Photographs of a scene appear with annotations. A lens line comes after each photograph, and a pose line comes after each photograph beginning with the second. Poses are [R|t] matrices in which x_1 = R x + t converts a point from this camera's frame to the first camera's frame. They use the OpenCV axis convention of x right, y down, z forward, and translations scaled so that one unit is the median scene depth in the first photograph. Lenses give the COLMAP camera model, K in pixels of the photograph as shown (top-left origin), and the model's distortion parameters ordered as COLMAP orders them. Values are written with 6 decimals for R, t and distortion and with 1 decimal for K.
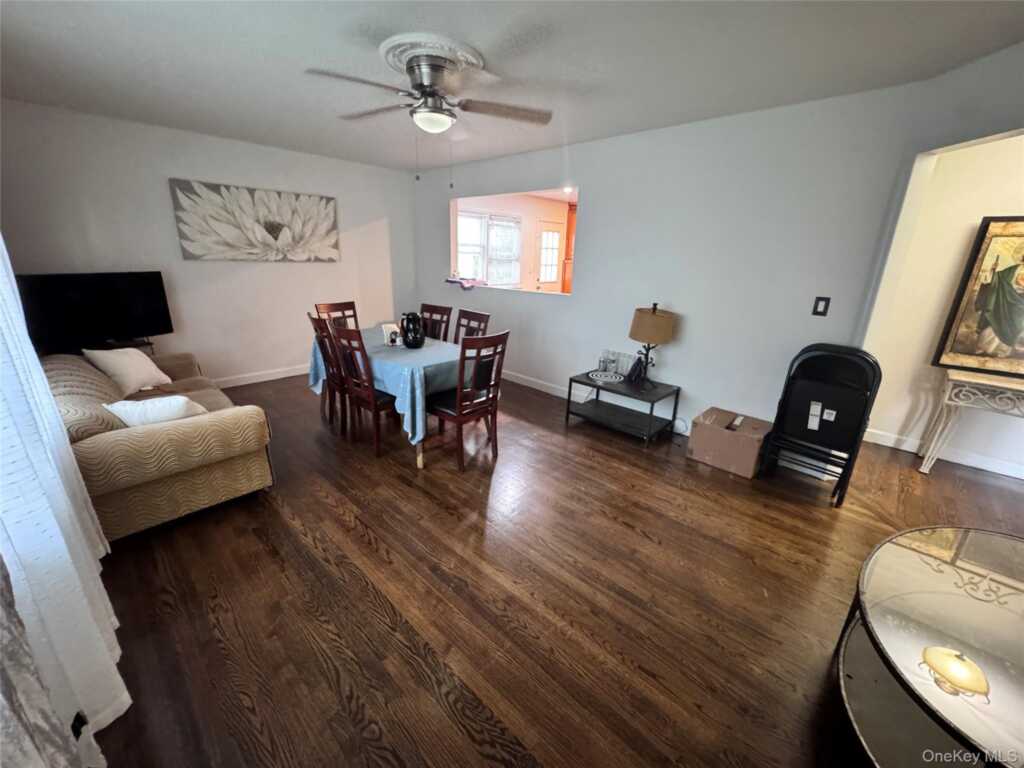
lens RADIAL K [[408.3, 0, 510.0], [0, 408.3, 383.5], [0, 0, 1]] dist [-0.003492, 0.000103]
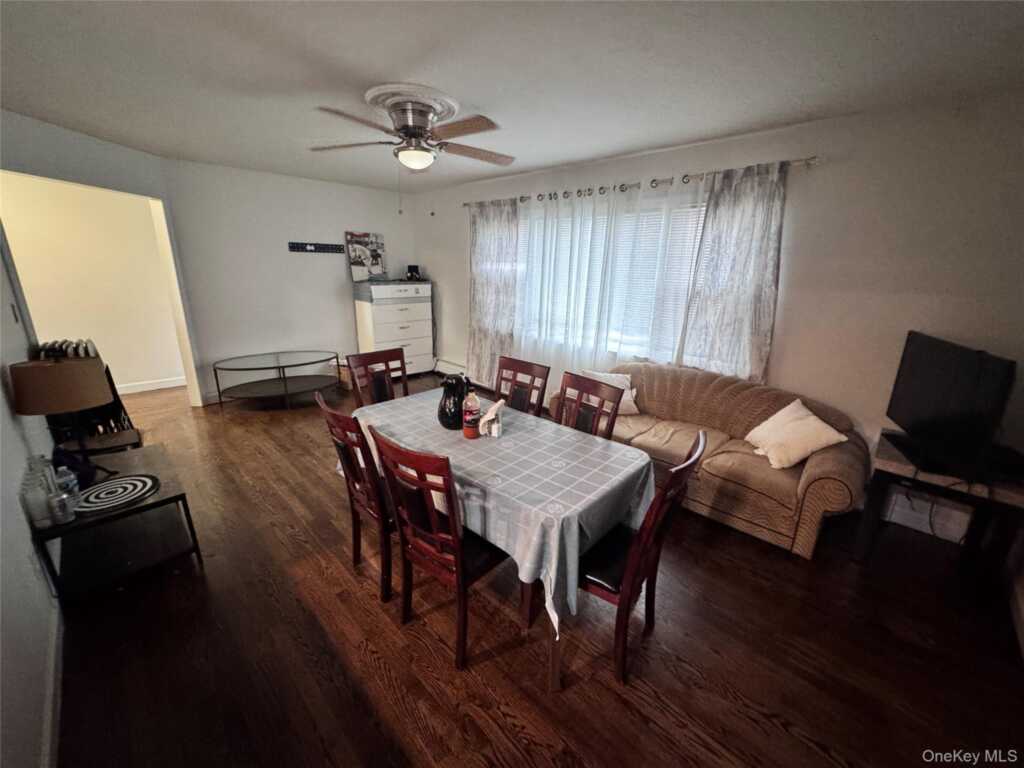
lens RADIAL K [[408.3, 0, 510.0], [0, 408.3, 383.5], [0, 0, 1]] dist [-0.003492, 0.000103]
pose [[-0.998613, -0.051343, -0.011661, -0.245268], [-0.049224, 0.831839, 0.552829, -0.399183], [-0.018684, 0.552637, -0.833213, 1.173982]]
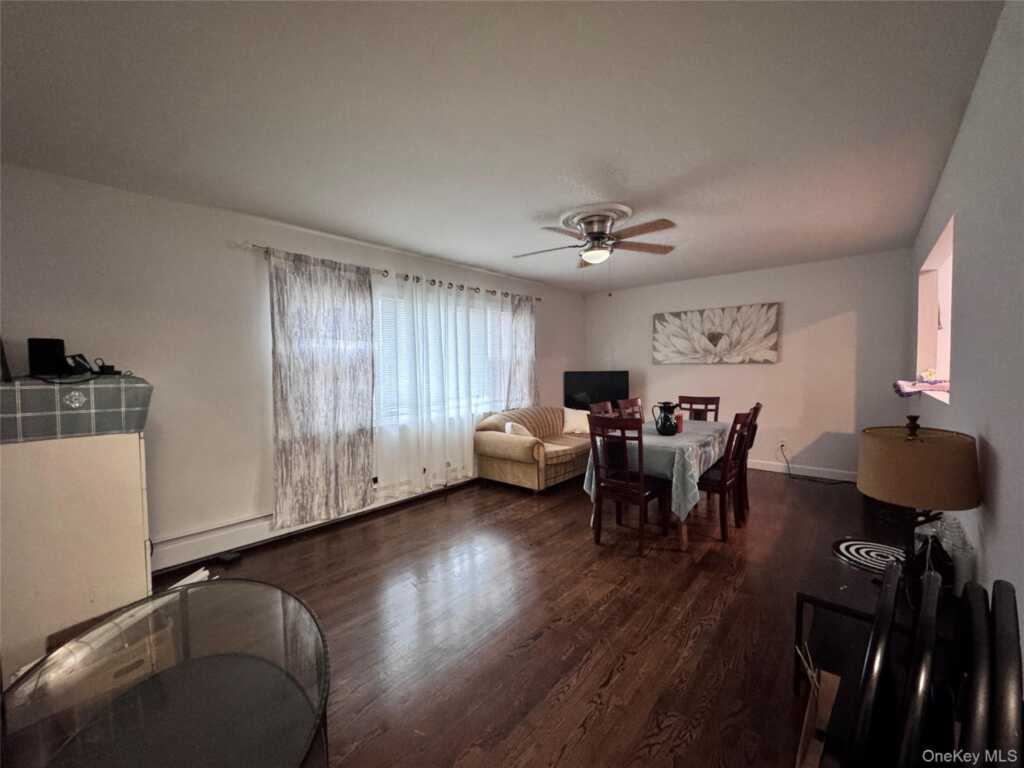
lens RADIAL K [[408.3, 0, 510.0], [0, 408.3, 383.5], [0, 0, 1]] dist [-0.003492, 0.000103]
pose [[0.049288, 0.012173, -0.998710, 0.615915], [-0.281880, 0.959447, -0.002217, -0.077448], [0.958183, 0.281625, 0.050720, 0.403564]]
